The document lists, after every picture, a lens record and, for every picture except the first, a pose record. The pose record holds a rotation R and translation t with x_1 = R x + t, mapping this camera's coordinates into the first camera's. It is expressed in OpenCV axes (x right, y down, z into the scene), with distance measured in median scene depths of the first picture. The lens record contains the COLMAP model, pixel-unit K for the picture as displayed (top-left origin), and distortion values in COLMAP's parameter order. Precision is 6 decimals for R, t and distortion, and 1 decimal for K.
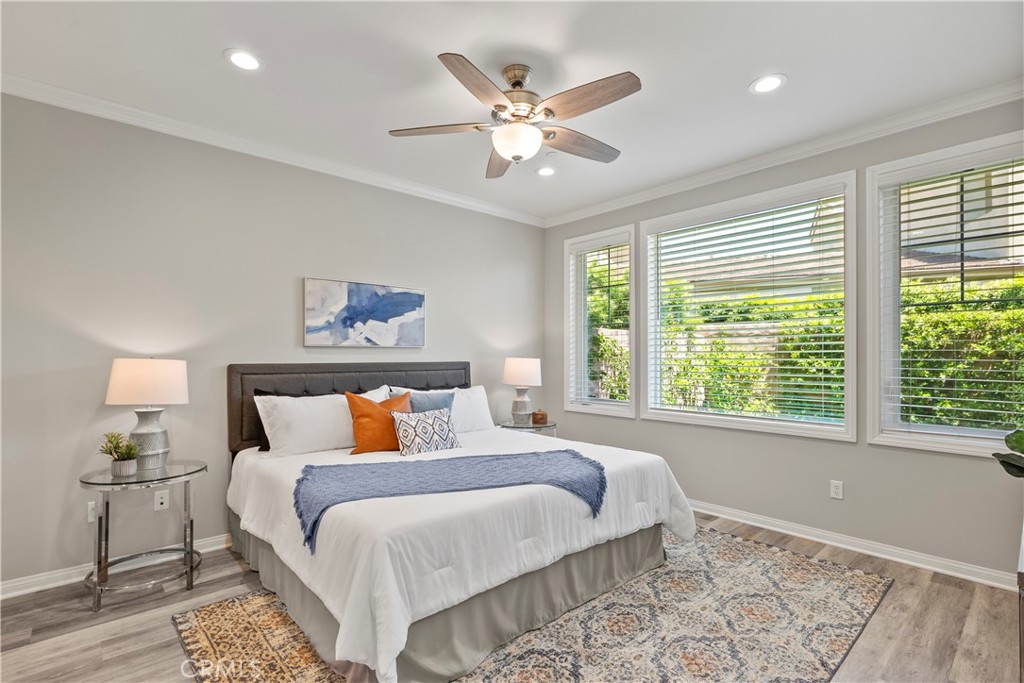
lens RADIAL K [[473.6, 0, 512.4], [0, 473.6, 344.9], [0, 0, 1]] dist [0.002872, -0.000611]
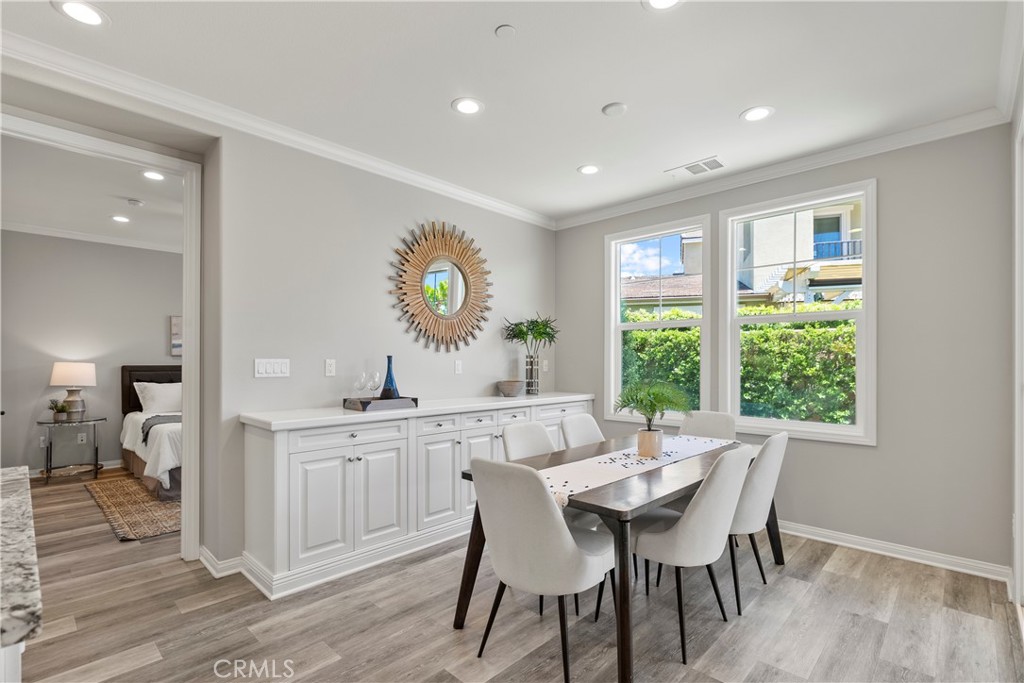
lens RADIAL K [[473.6, 0, 509.8], [0, 473.6, 350.9], [0, 0, 1]] dist [0.002872, -0.000611]
pose [[0.997935, 0.000901, 0.064227, 0.873062], [-0.000941, 0.999999, 0.000592, -0.020164], [-0.064226, -0.000651, 0.997935, -1.033487]]
